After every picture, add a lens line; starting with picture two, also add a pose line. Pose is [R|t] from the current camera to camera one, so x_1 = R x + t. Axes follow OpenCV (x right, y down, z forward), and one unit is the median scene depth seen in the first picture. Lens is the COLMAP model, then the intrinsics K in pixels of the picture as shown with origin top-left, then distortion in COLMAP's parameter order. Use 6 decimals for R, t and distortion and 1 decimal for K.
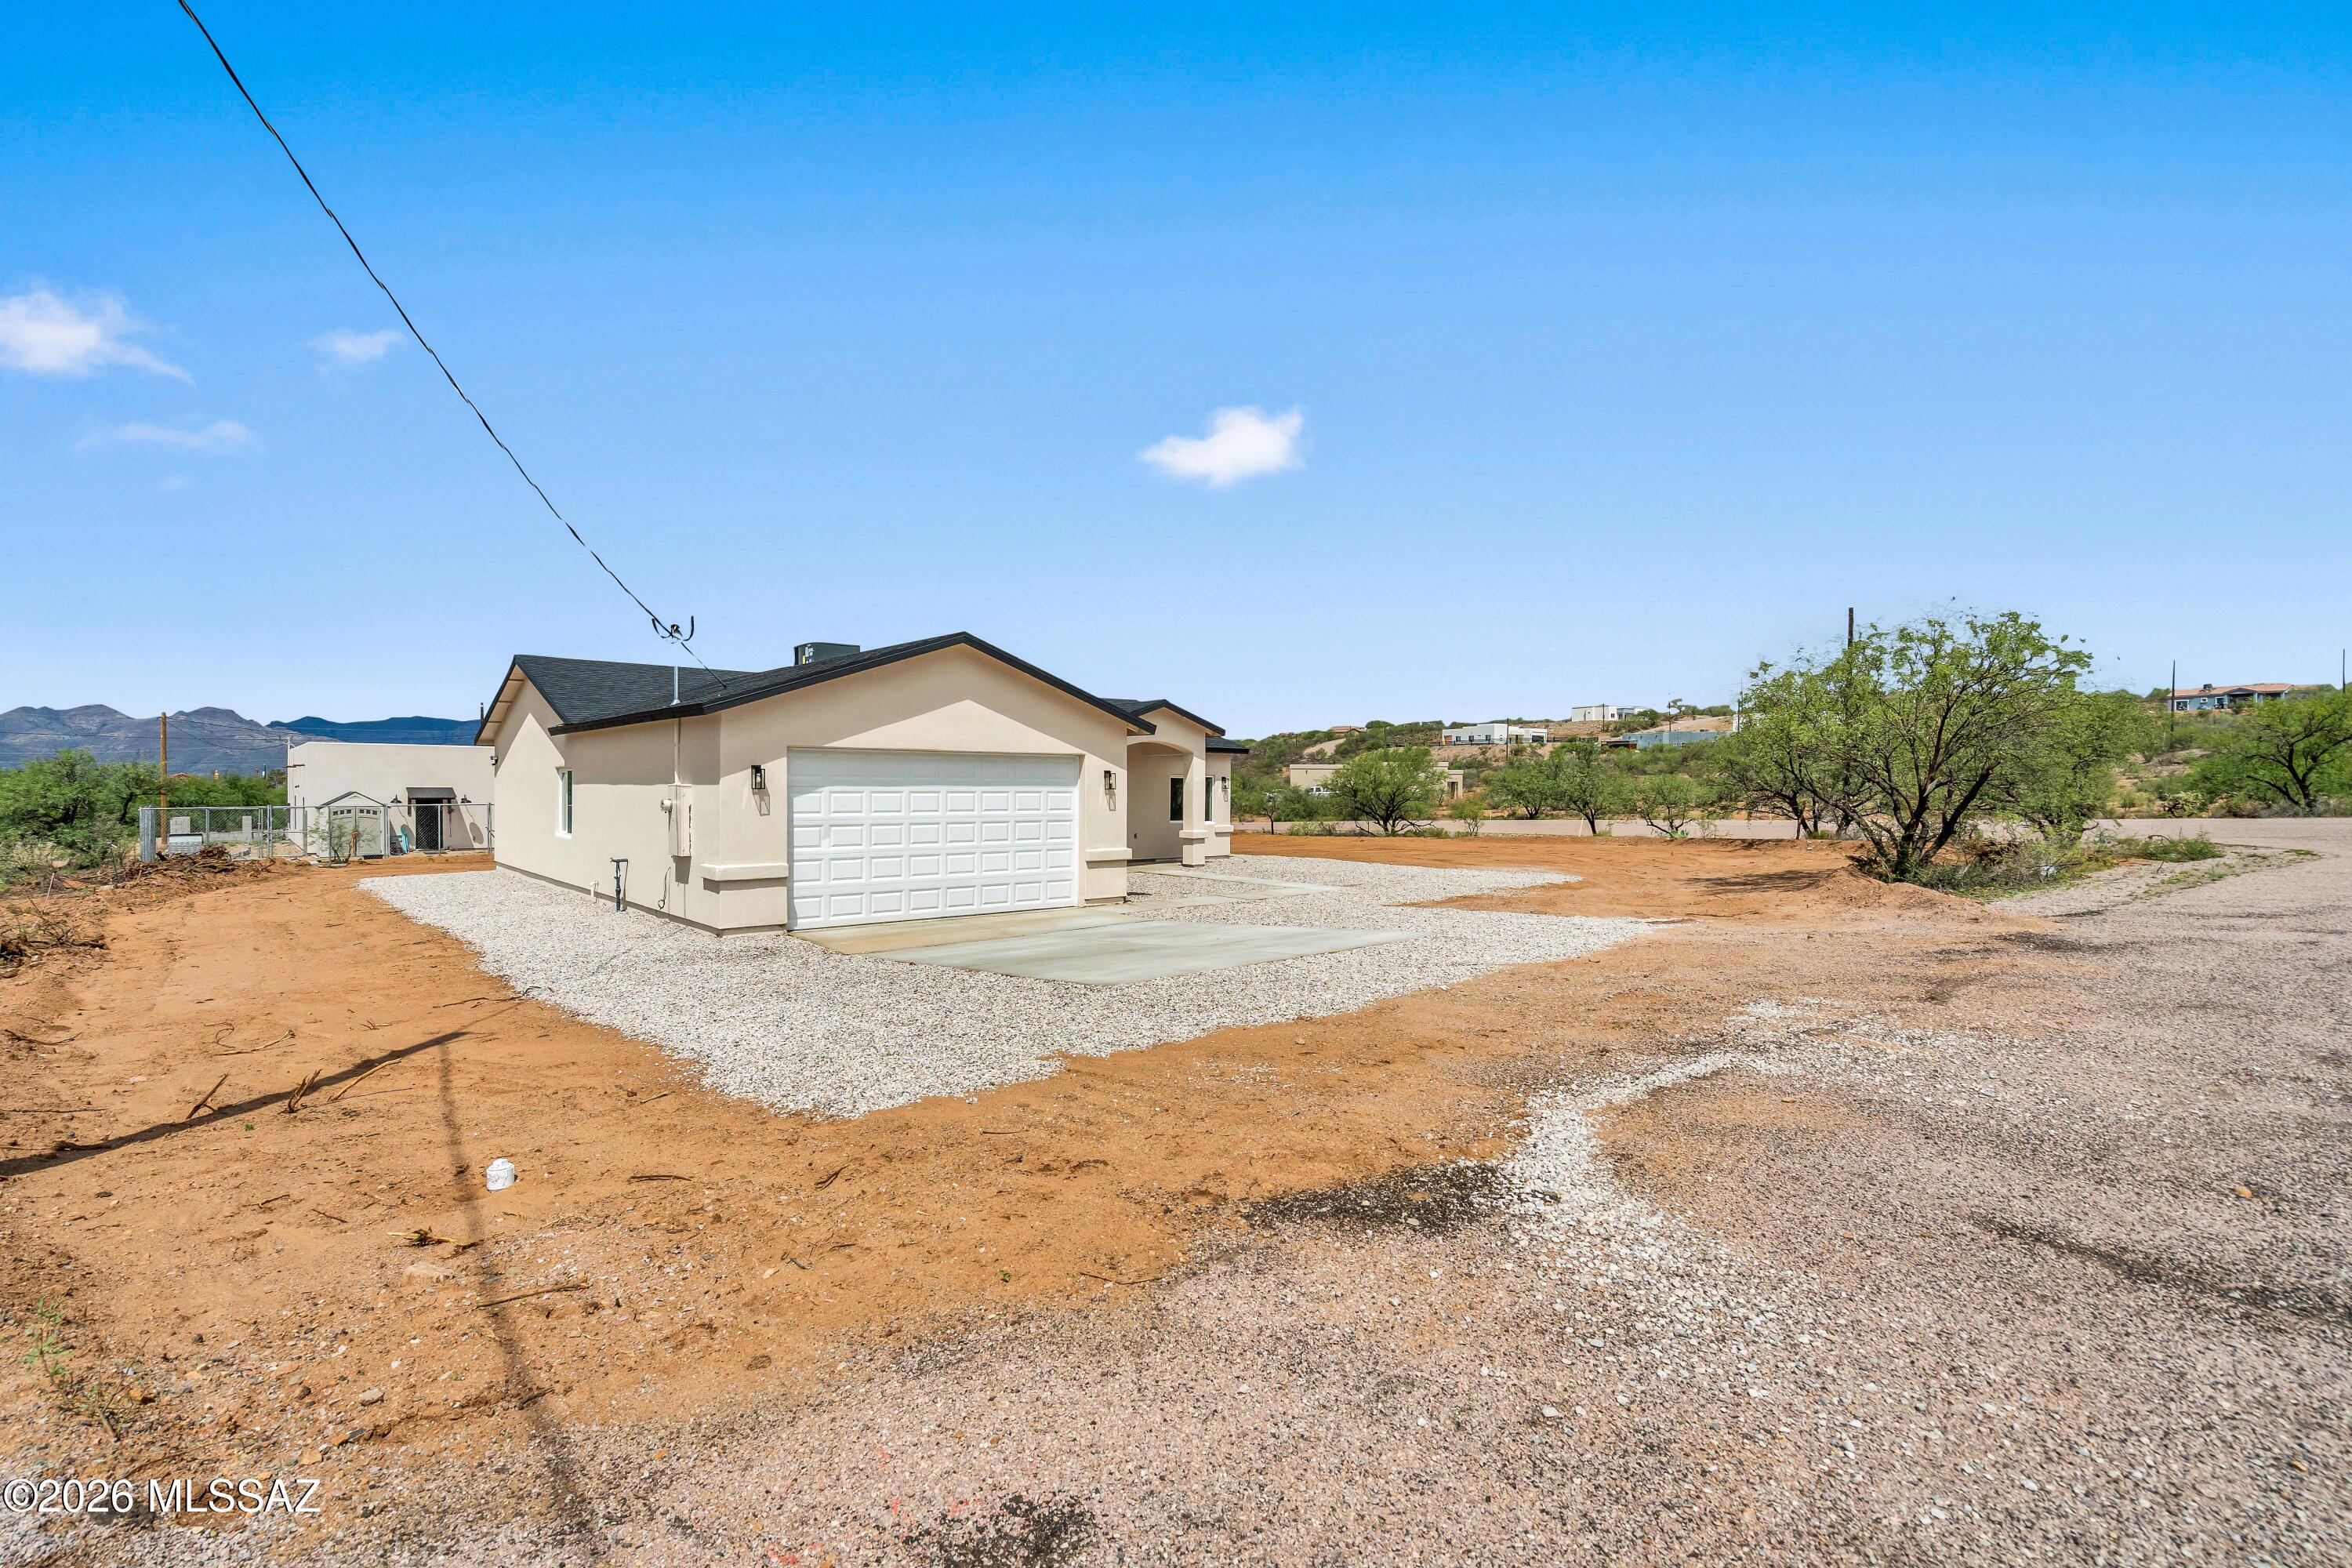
lens RADIAL K [[1083.0, 0, 1180.8], [0, 1083.0, 794.2], [0, 0, 1]] dist [-0.002502, 0.000108]
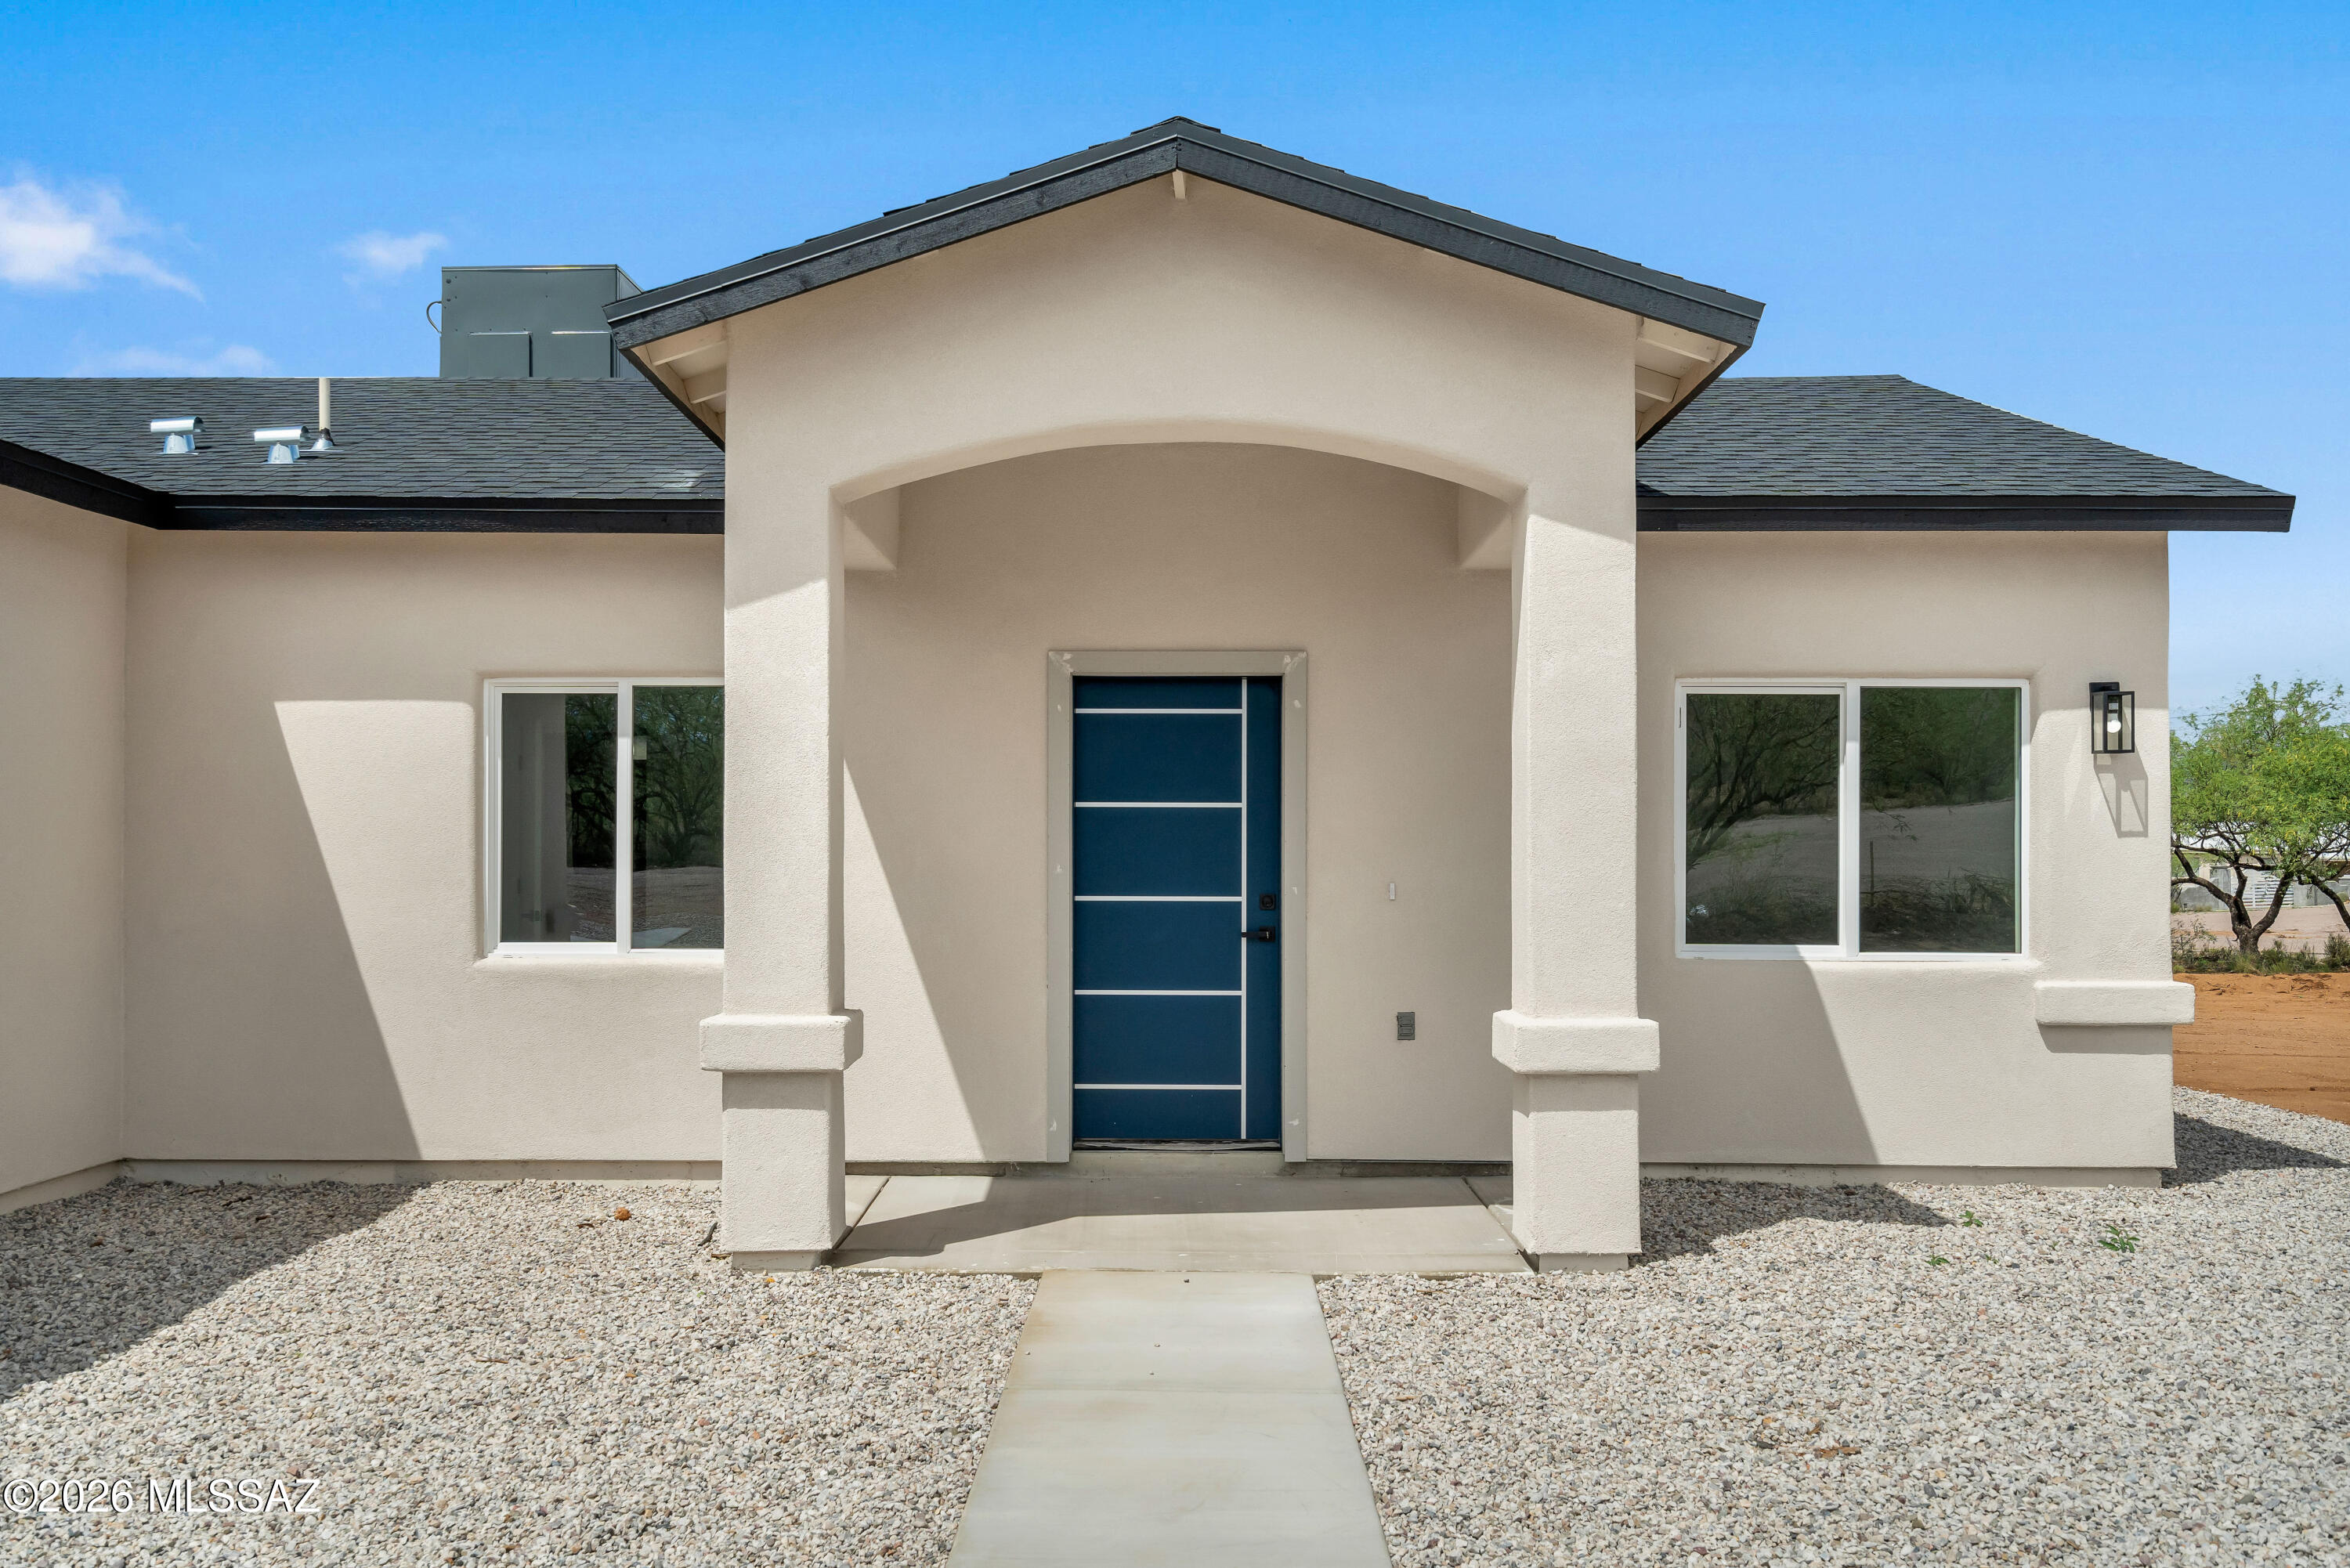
lens RADIAL K [[2090.0, 0, 1152.4], [0, 2090.0, 790.6], [0, 0, 1]] dist [0.006074, -0.004228]
pose [[0.734764, -0.019921, -0.678030, 0.239431], [-0.003963, 0.999426, -0.033658, 0.018111], [0.678311, 0.027418, 0.734263, 1.089350]]
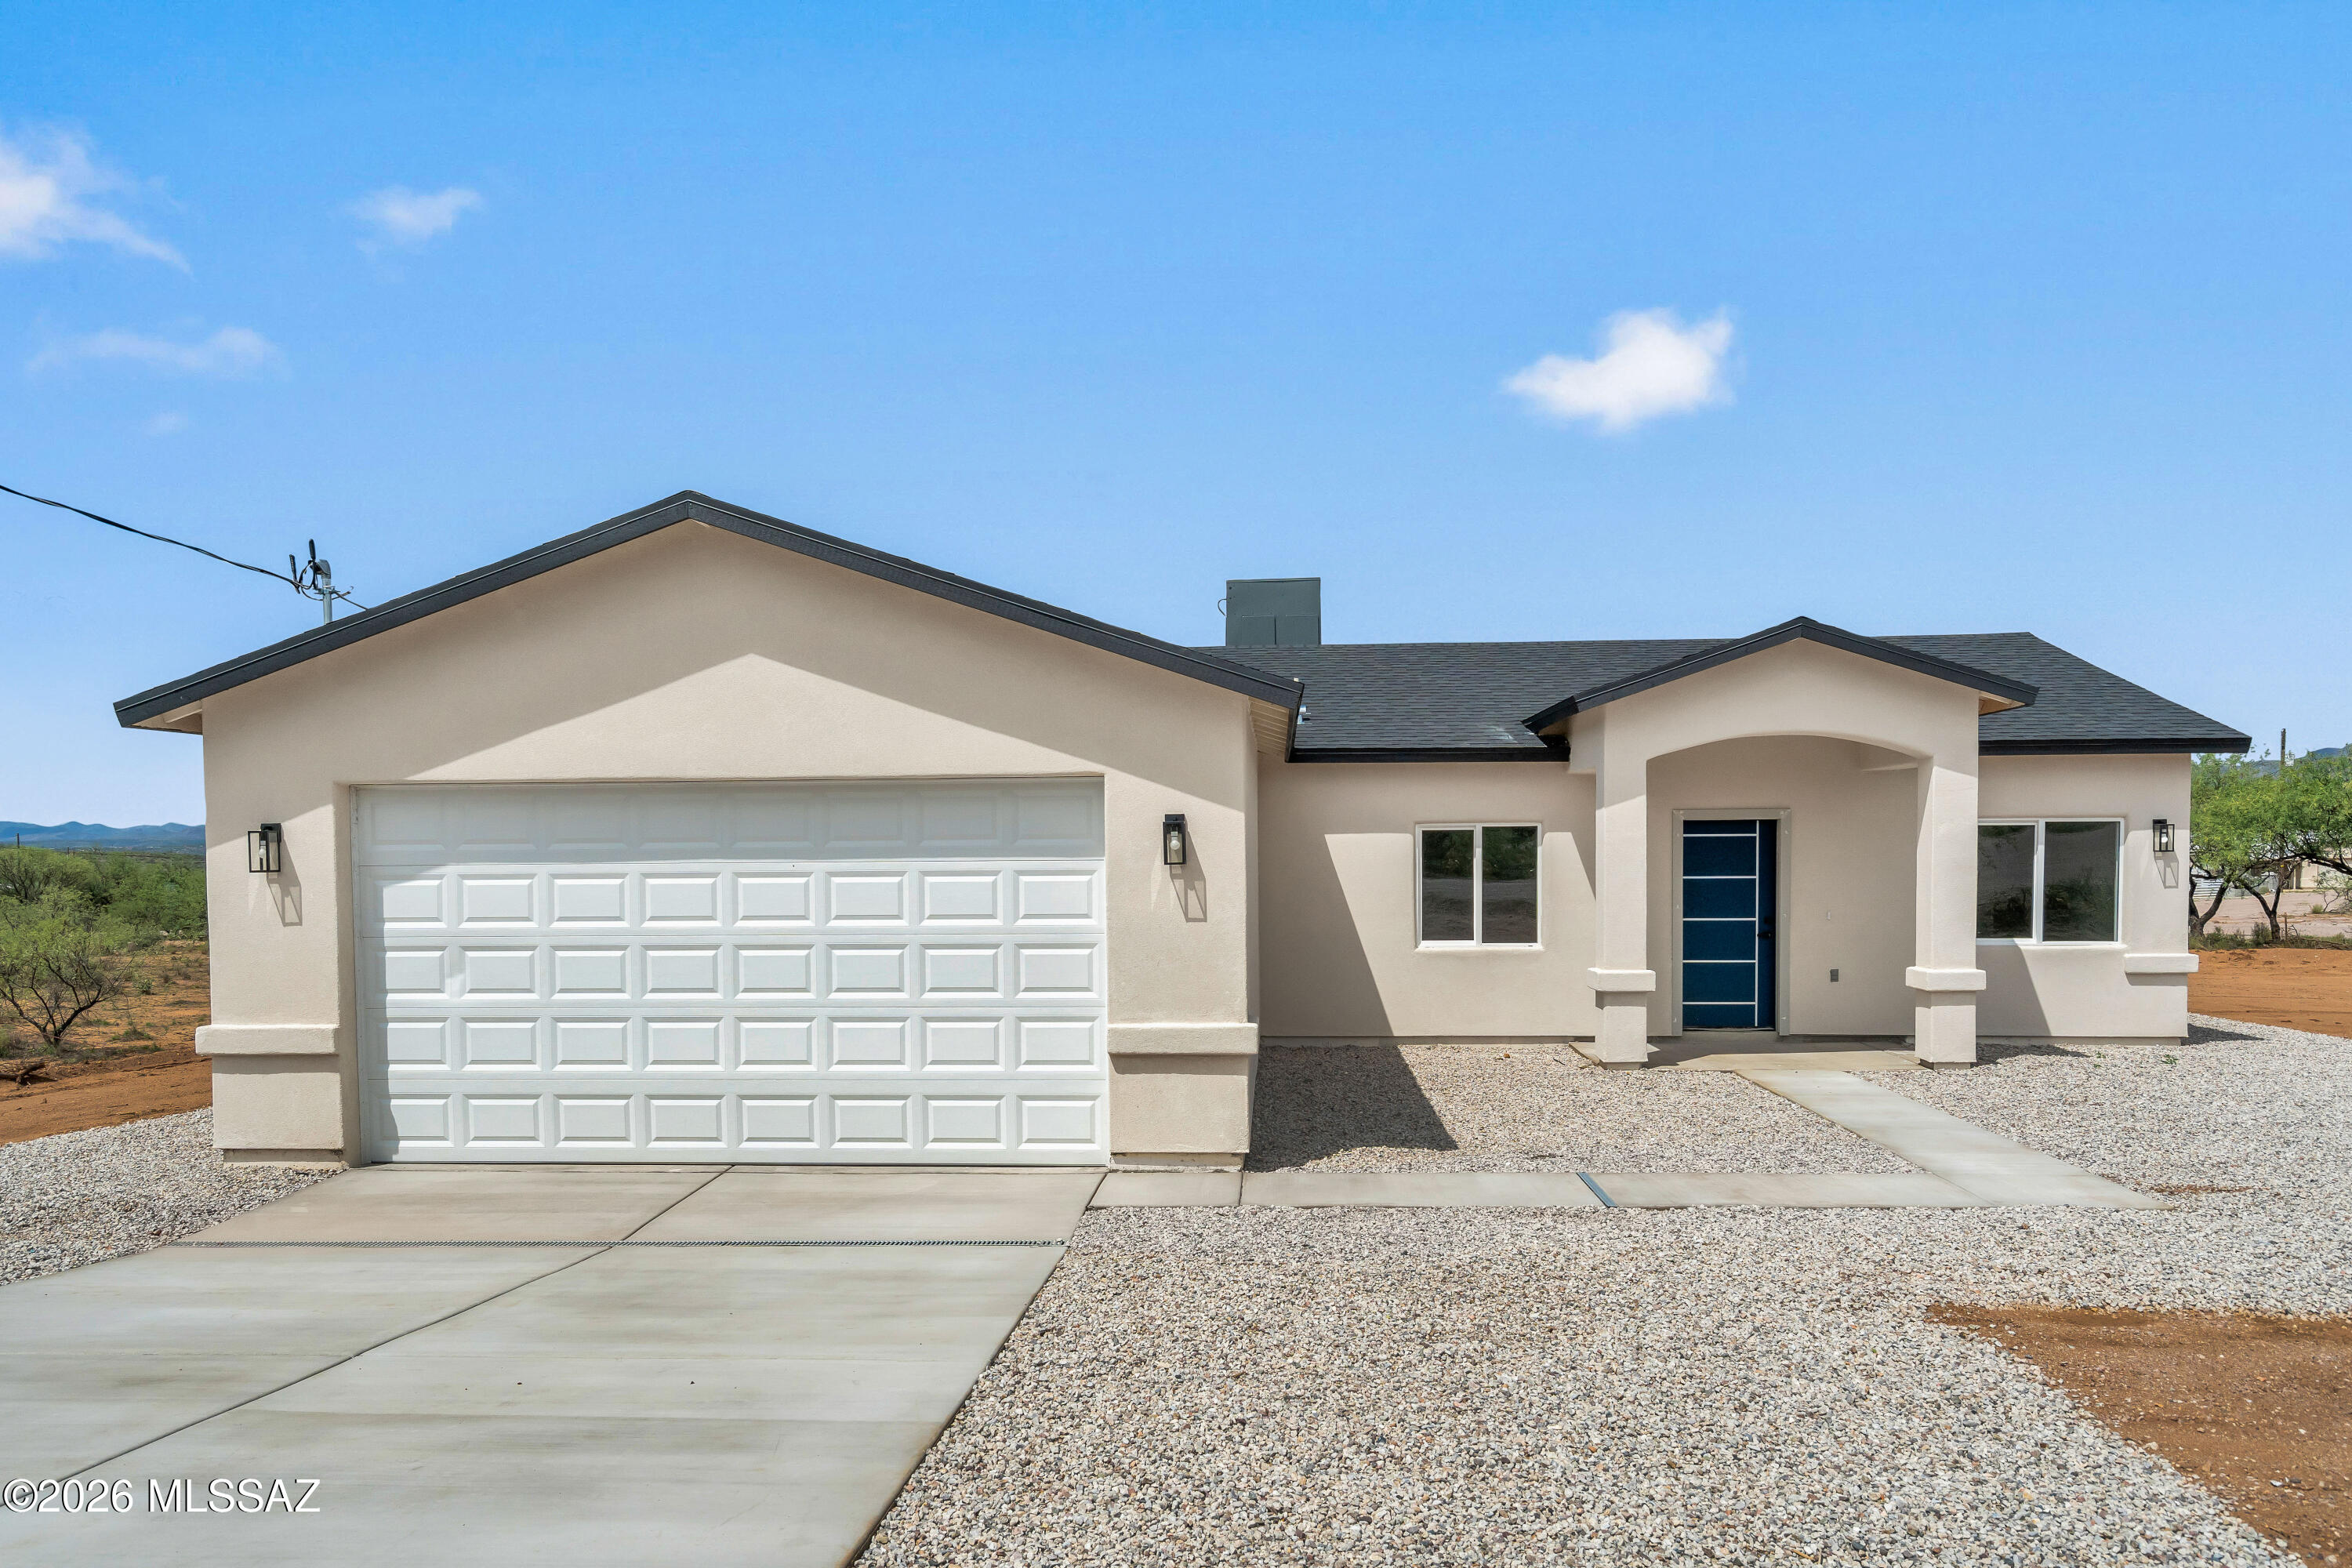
lens RADIAL K [[1688.8, 0, 1169.1], [0, 1688.8, 902.3], [0, 0, 1]] dist [0.010353, -0.010563]
pose [[0.694752, 0.012641, -0.719138, 0.351032], [0.005012, 0.999736, 0.022415, -0.004700], [0.719232, -0.019177, 0.694505, 0.599190]]
